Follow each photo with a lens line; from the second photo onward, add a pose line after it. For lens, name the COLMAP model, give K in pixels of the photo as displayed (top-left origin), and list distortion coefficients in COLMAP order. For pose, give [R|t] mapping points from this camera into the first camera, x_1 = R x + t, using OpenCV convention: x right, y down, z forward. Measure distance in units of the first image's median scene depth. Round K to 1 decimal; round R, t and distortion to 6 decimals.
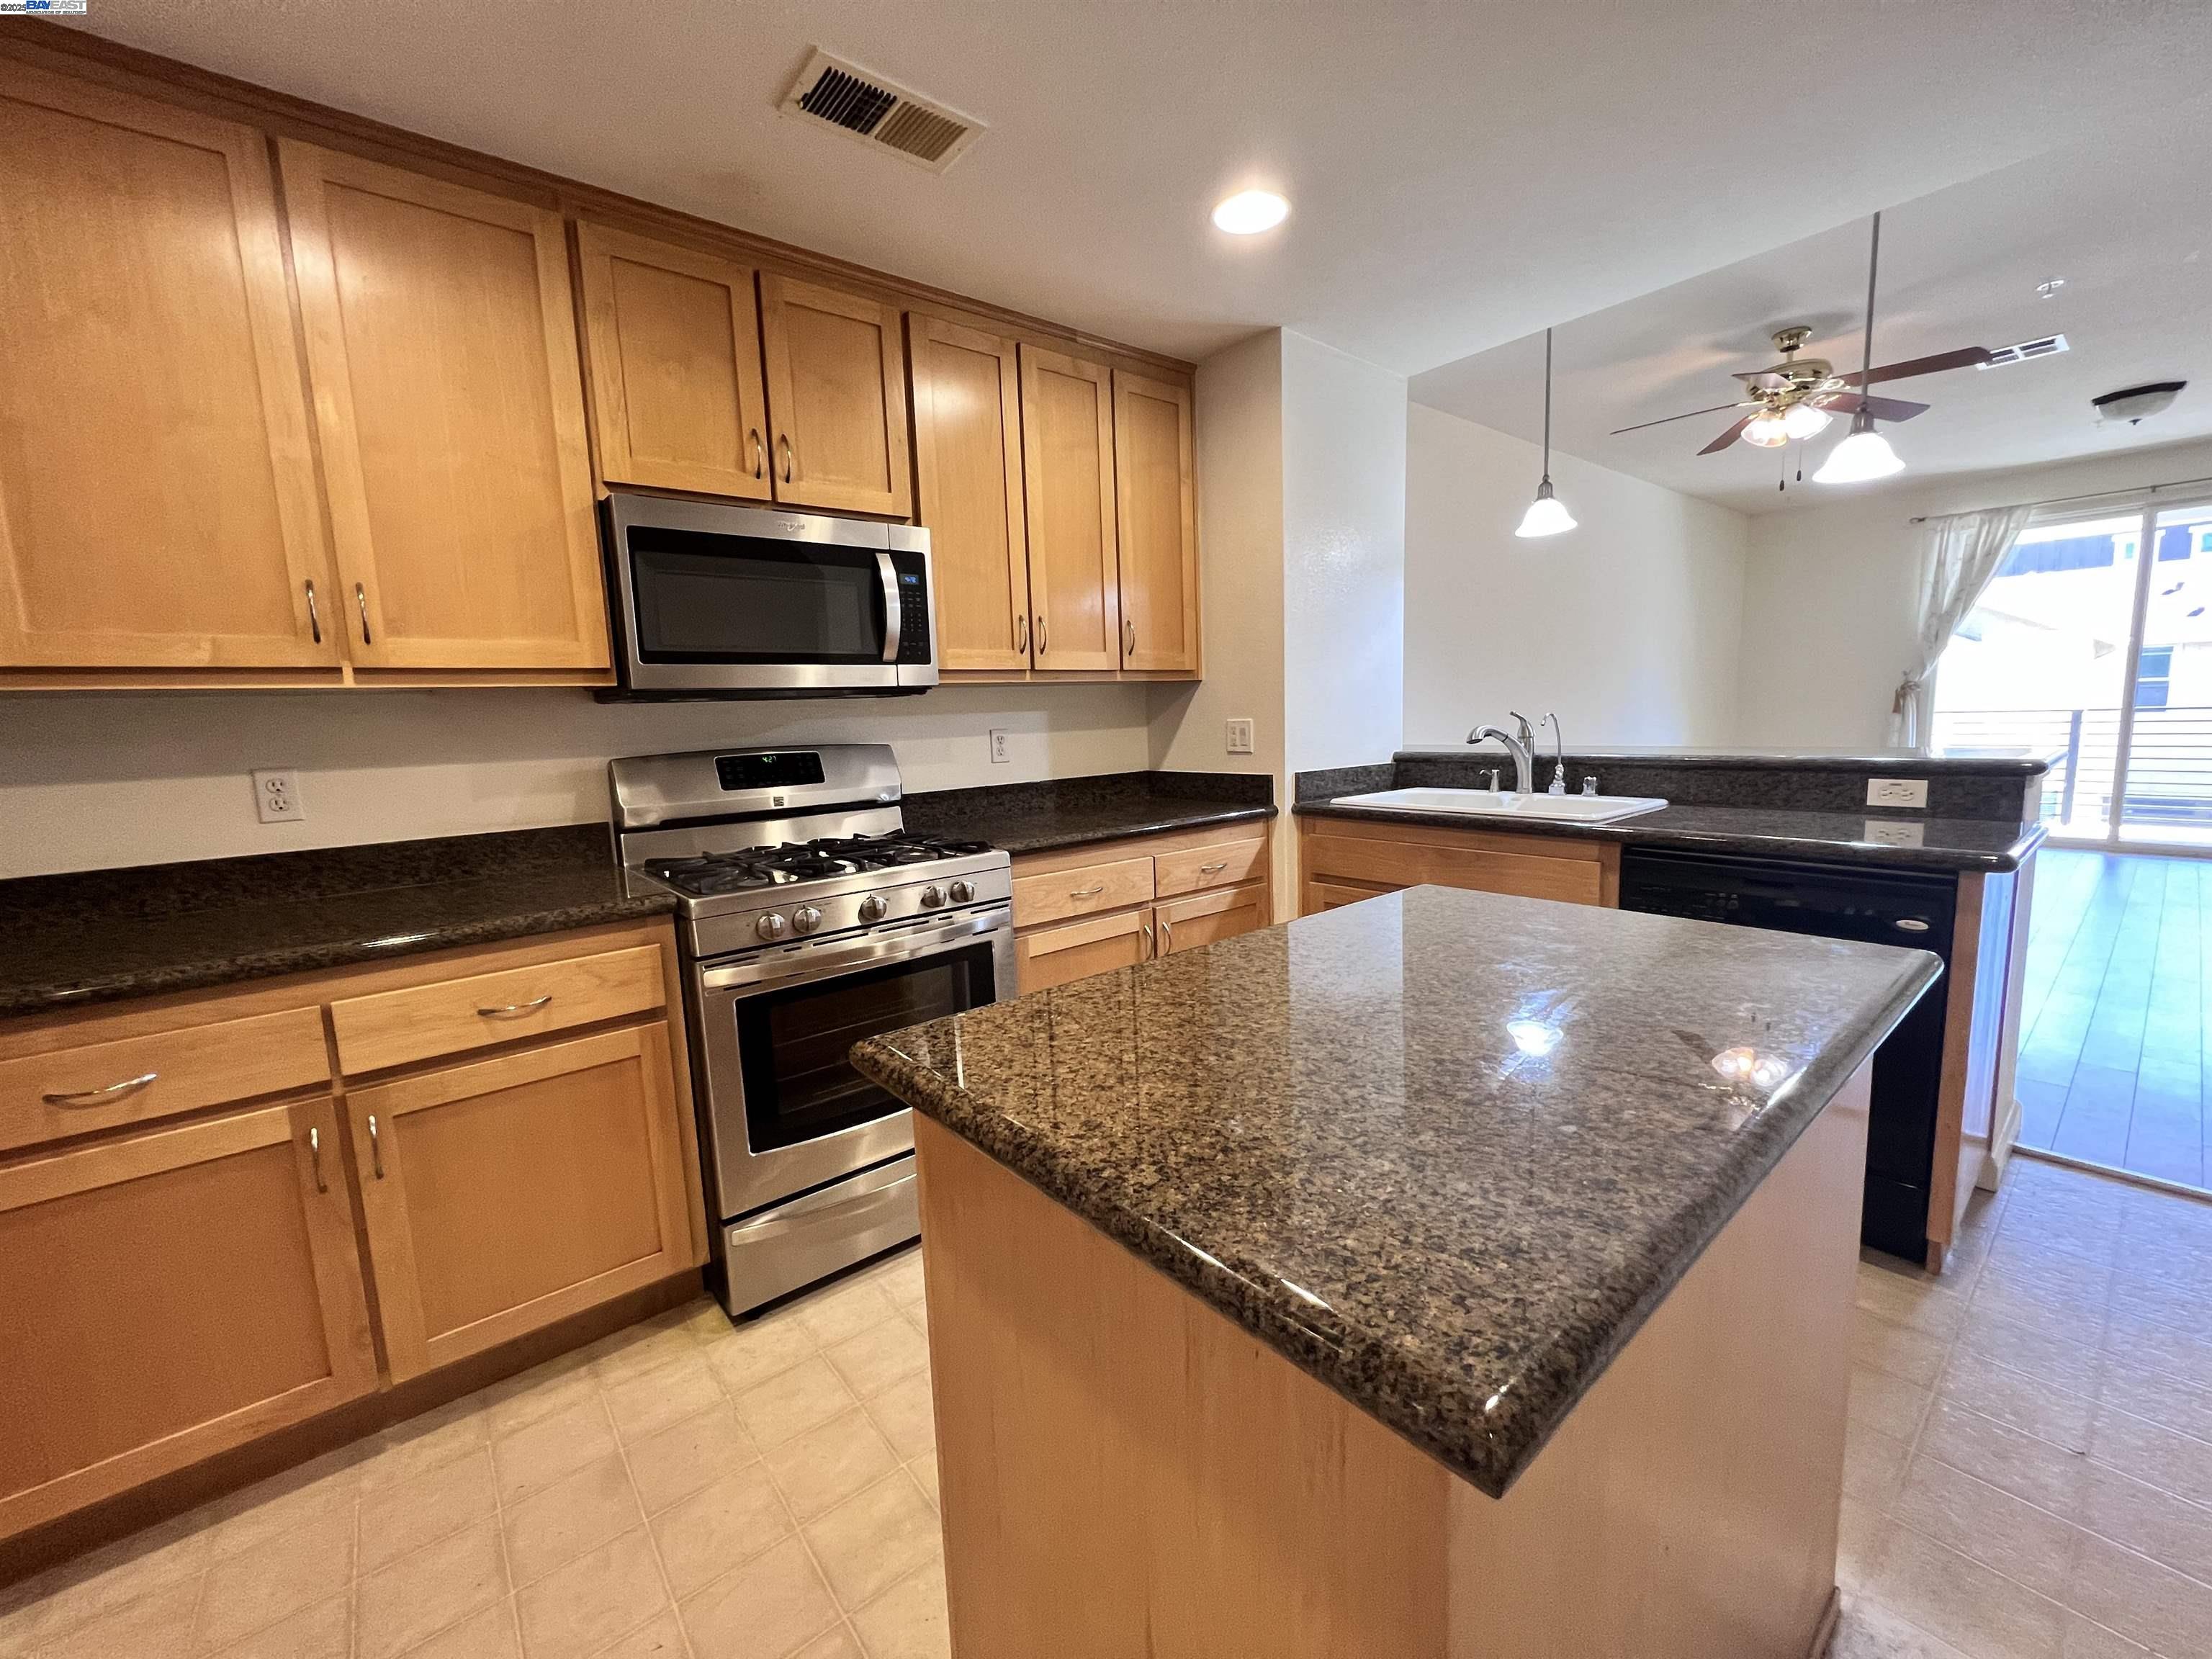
lens RADIAL K [[879.6, 0, 1095.7], [0, 879.6, 825.5], [0, 0, 1]] dist [-0.002187, 0.000383]
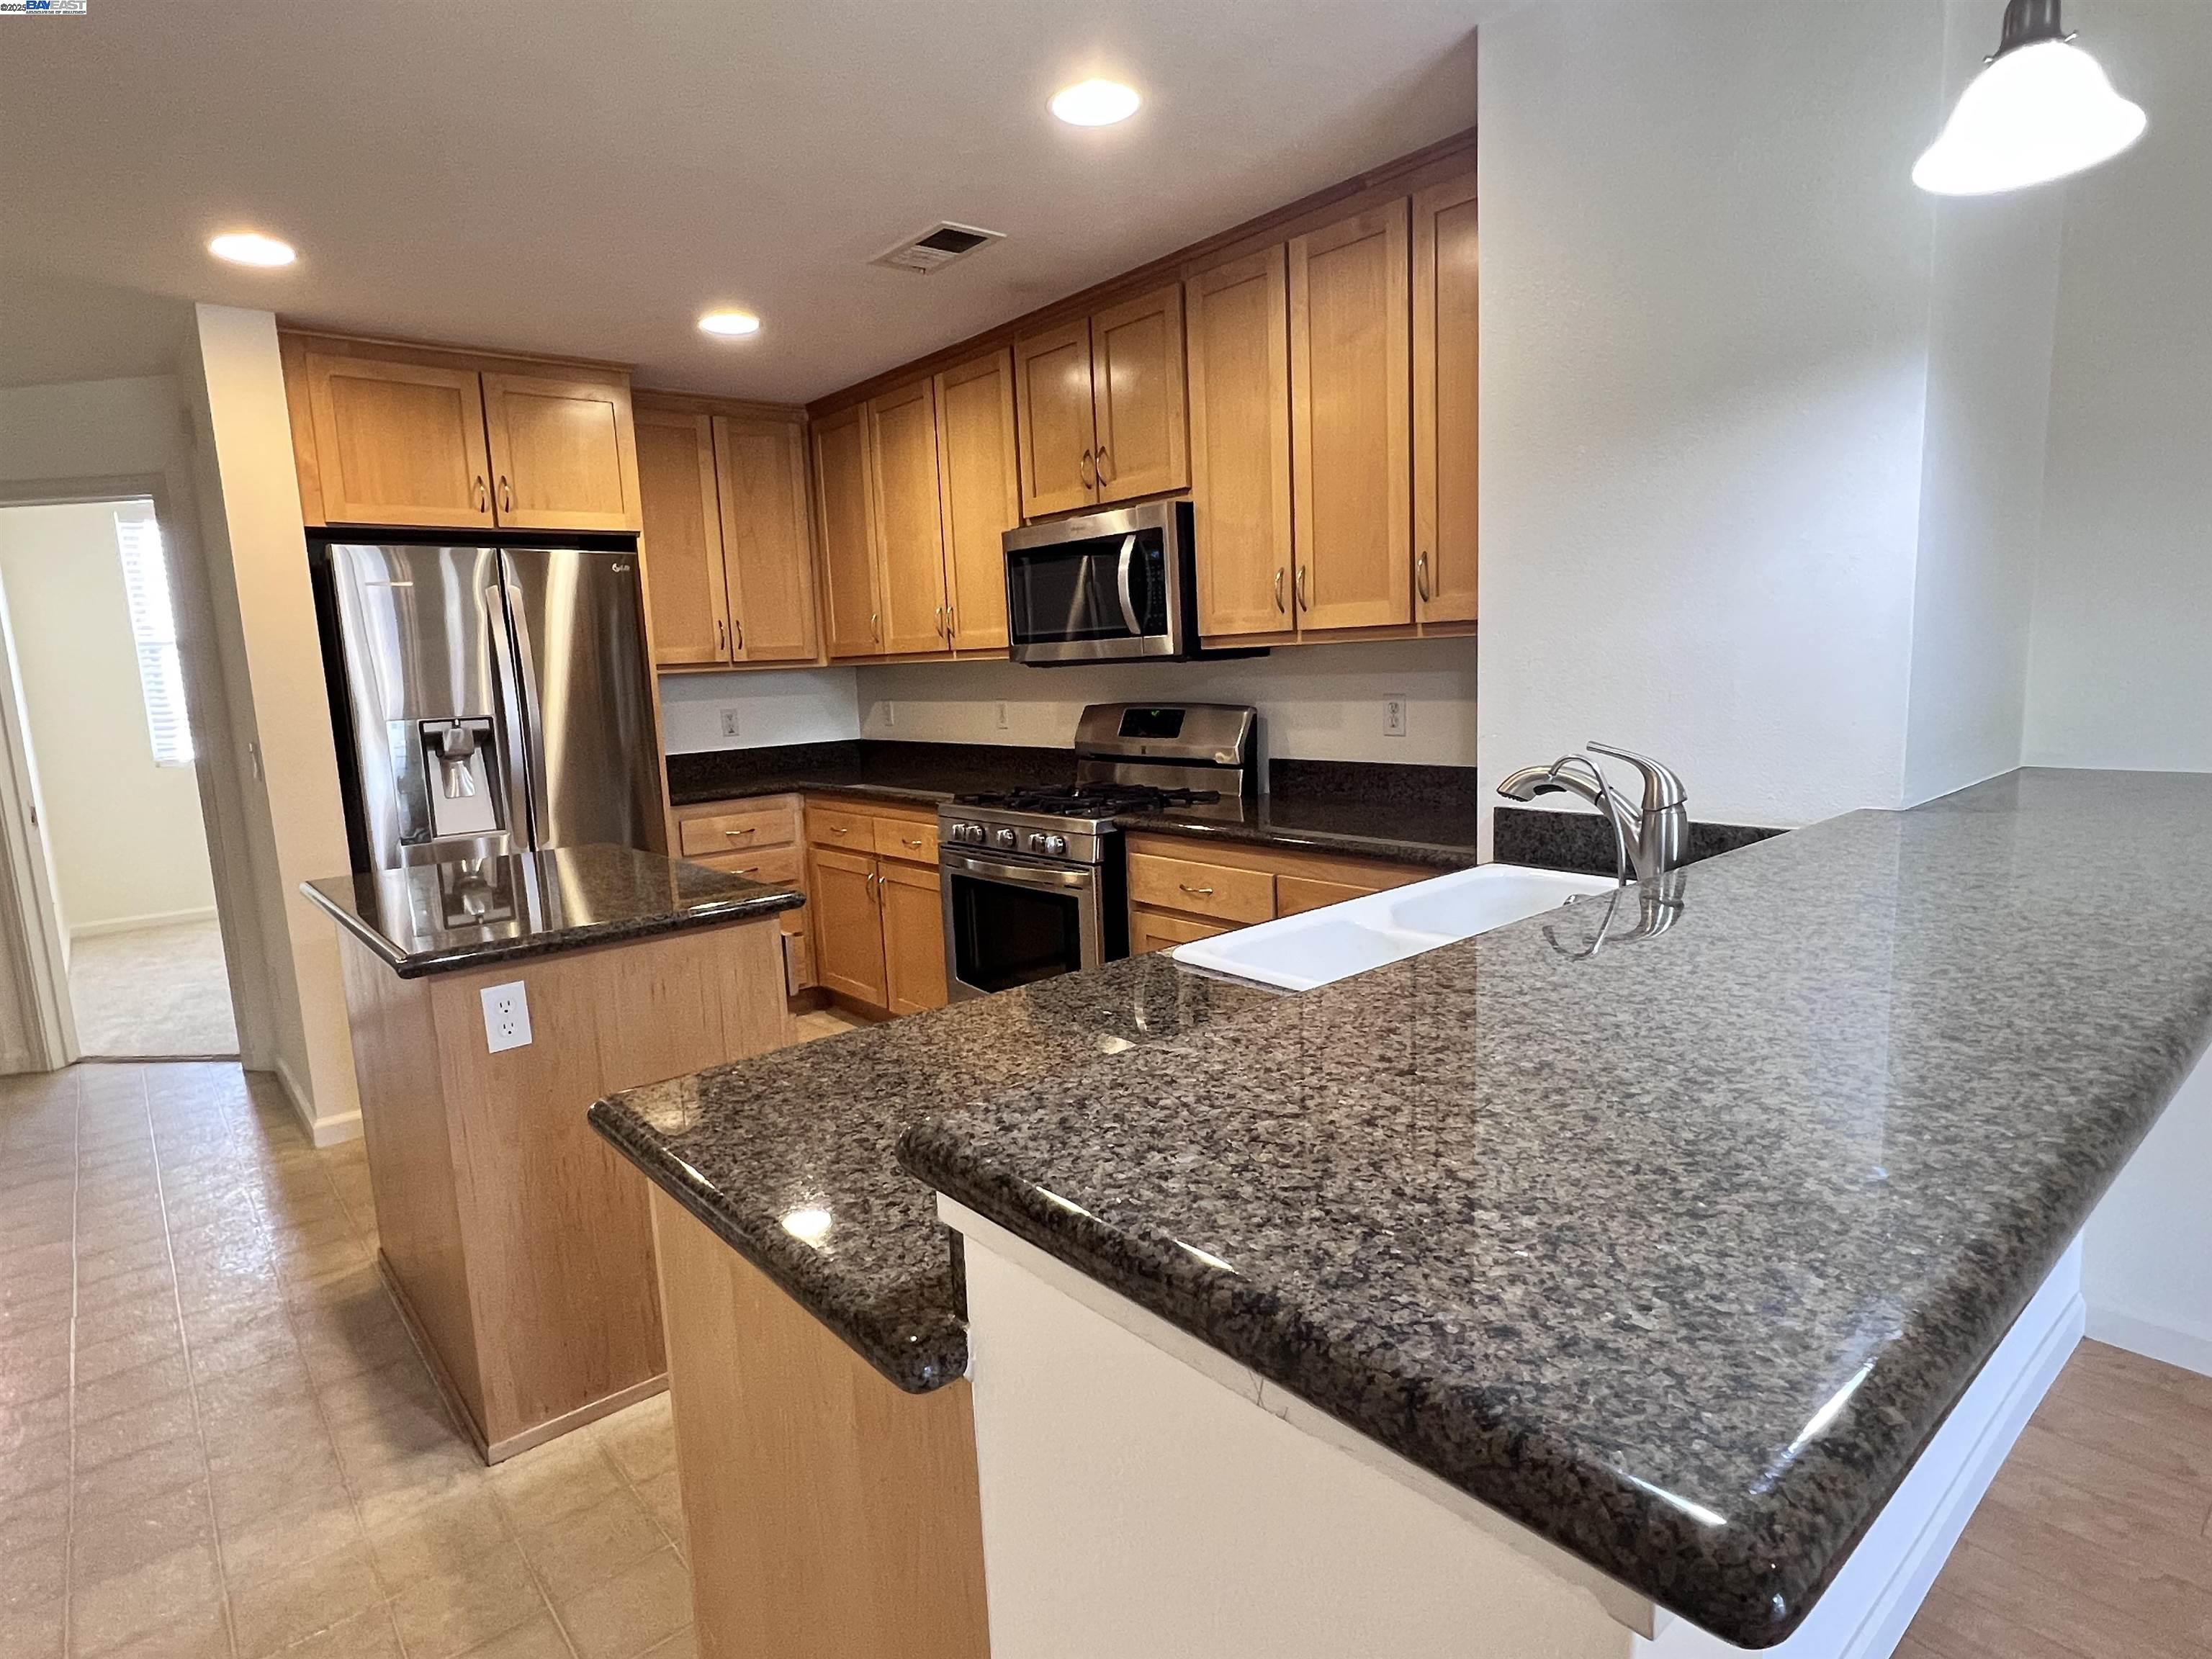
lens RADIAL K [[1191.4, 0, 1091.8], [0, 1191.4, 831.9], [0, 0, 1]] dist [0.001816, 0.000236]
pose [[0.019832, 0.180894, -0.983303, 1.082059], [-0.082942, 0.980404, 0.178688, -0.176378], [0.996357, 0.078013, 0.034447, 0.784213]]
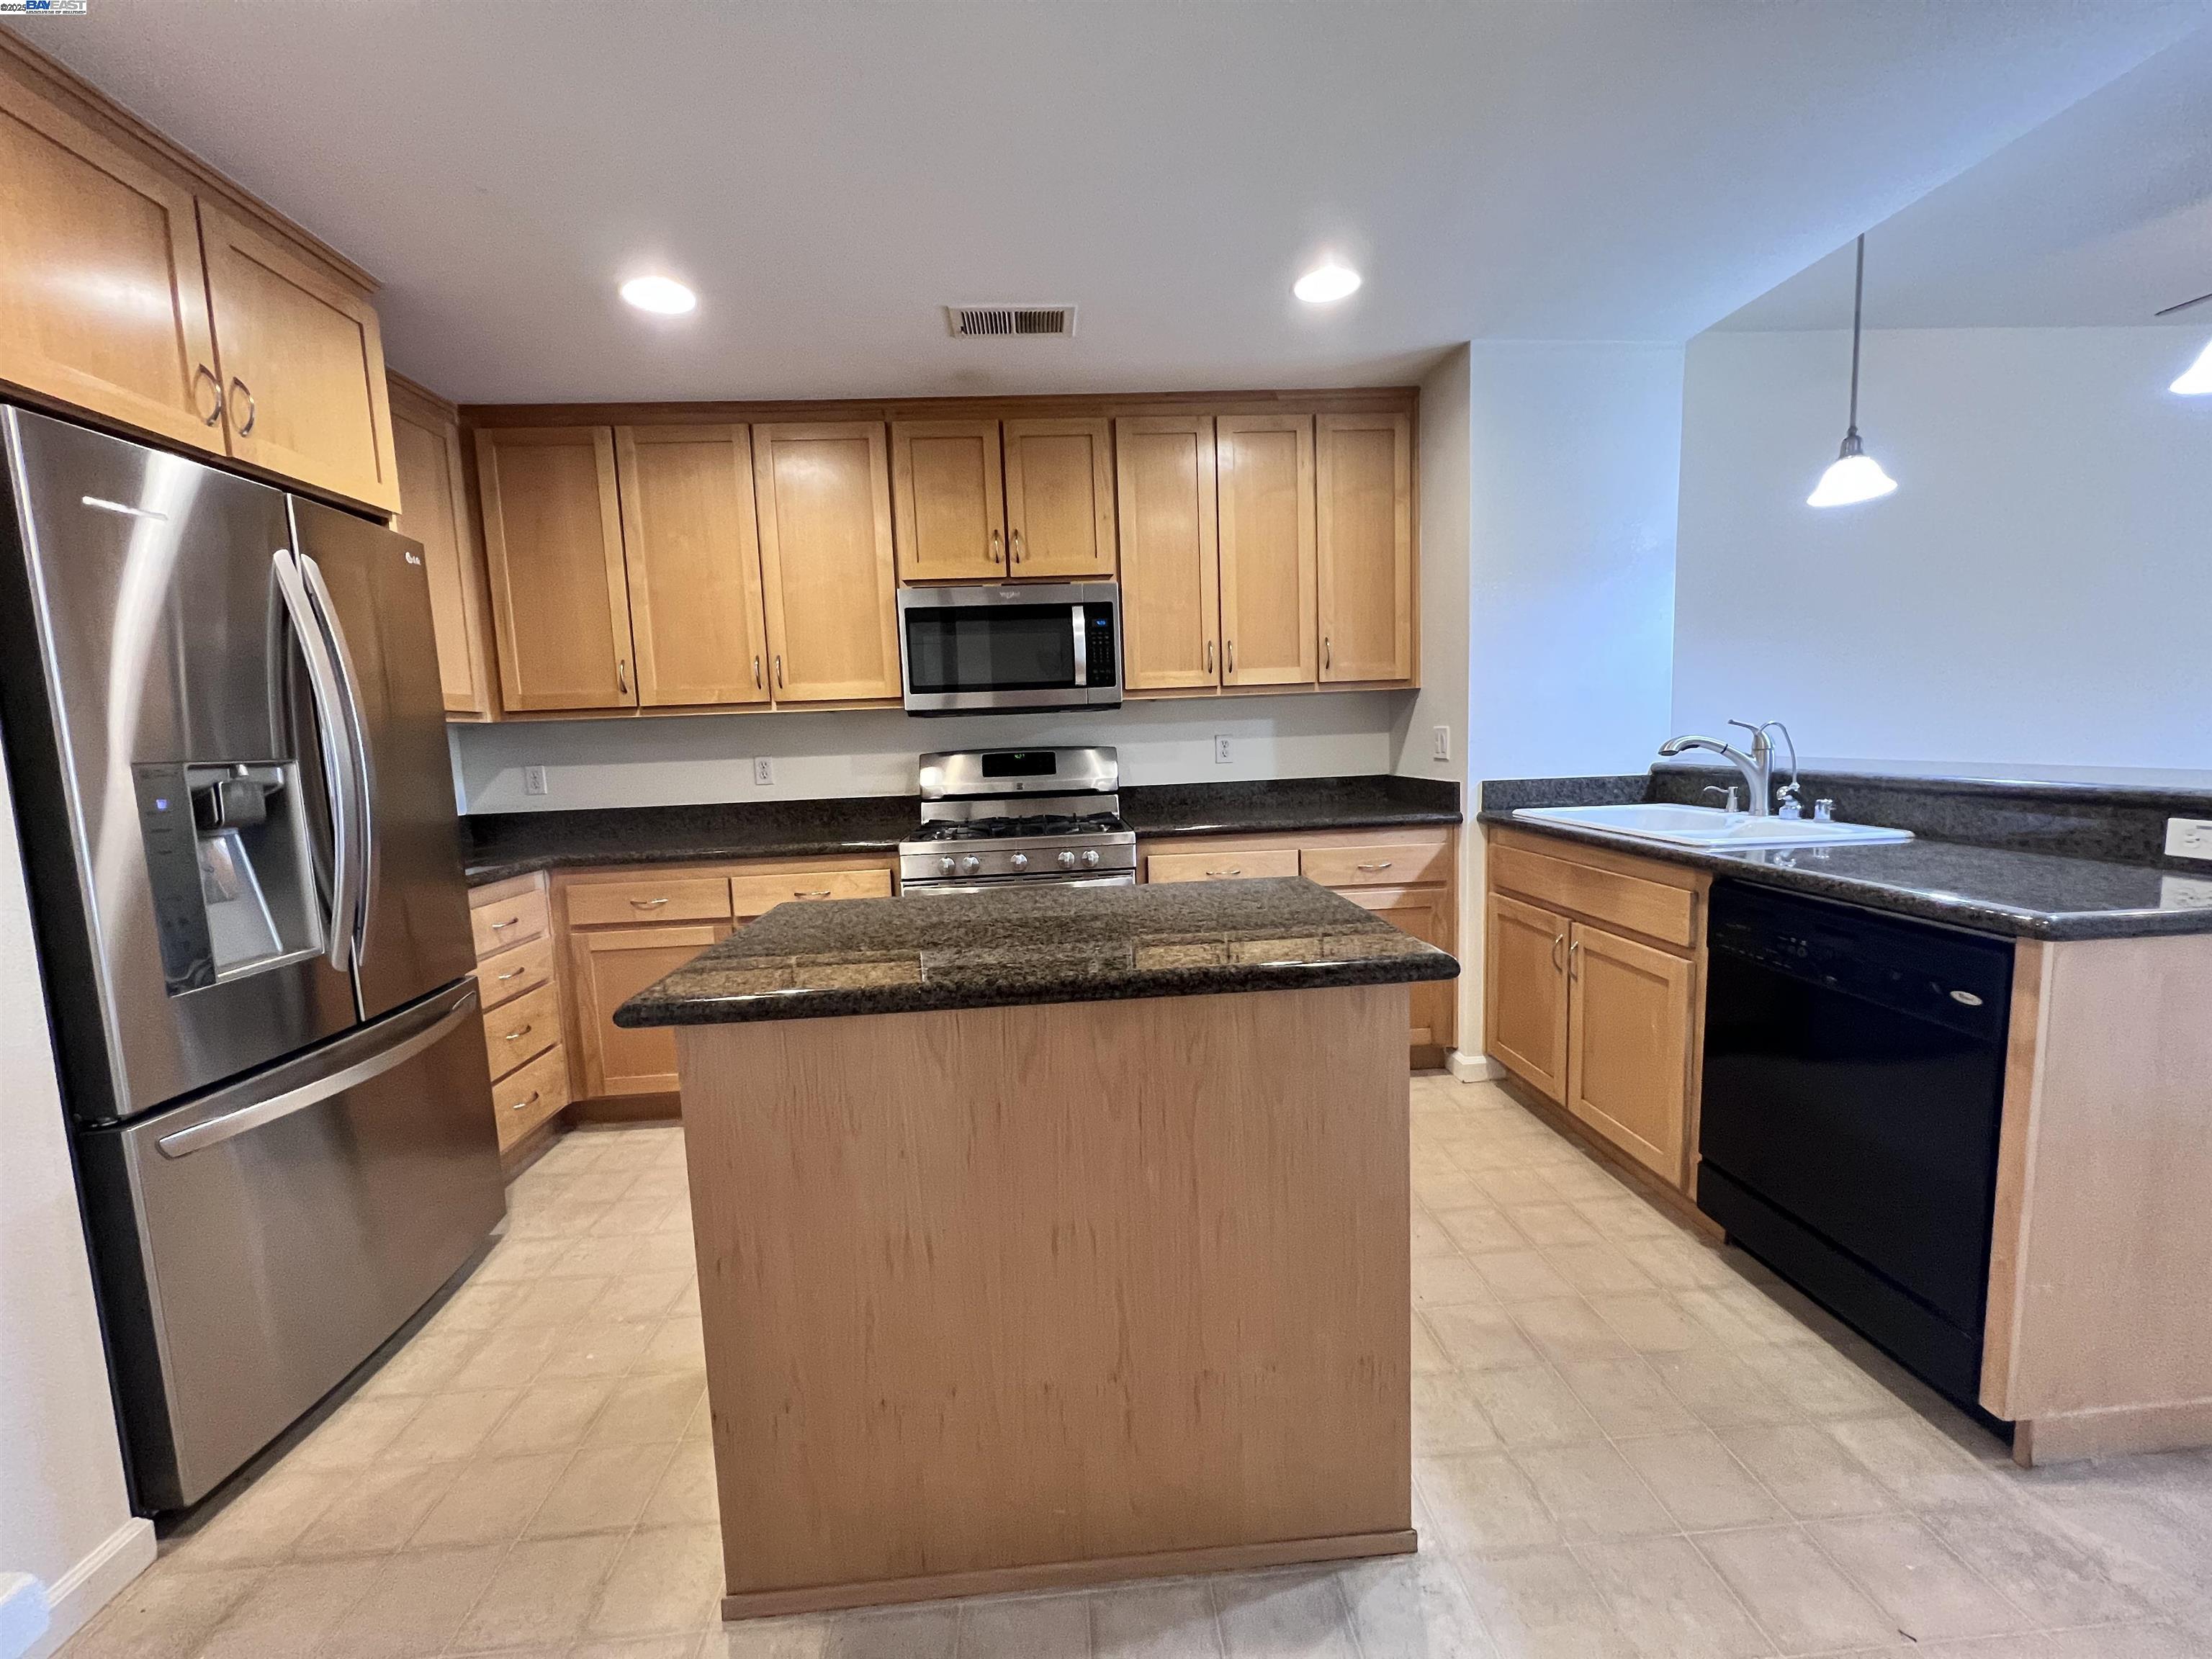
lens RADIAL K [[879.6, 0, 1107.3], [0, 879.6, 826.4], [0, 0, 1]] dist [-0.002187, 0.000383]
pose [[0.816270, 0.067677, -0.573692, 0.501181], [-0.064497, 0.997581, 0.025913, -0.007981], [0.574058, 0.015849, 0.818661, -0.062678]]
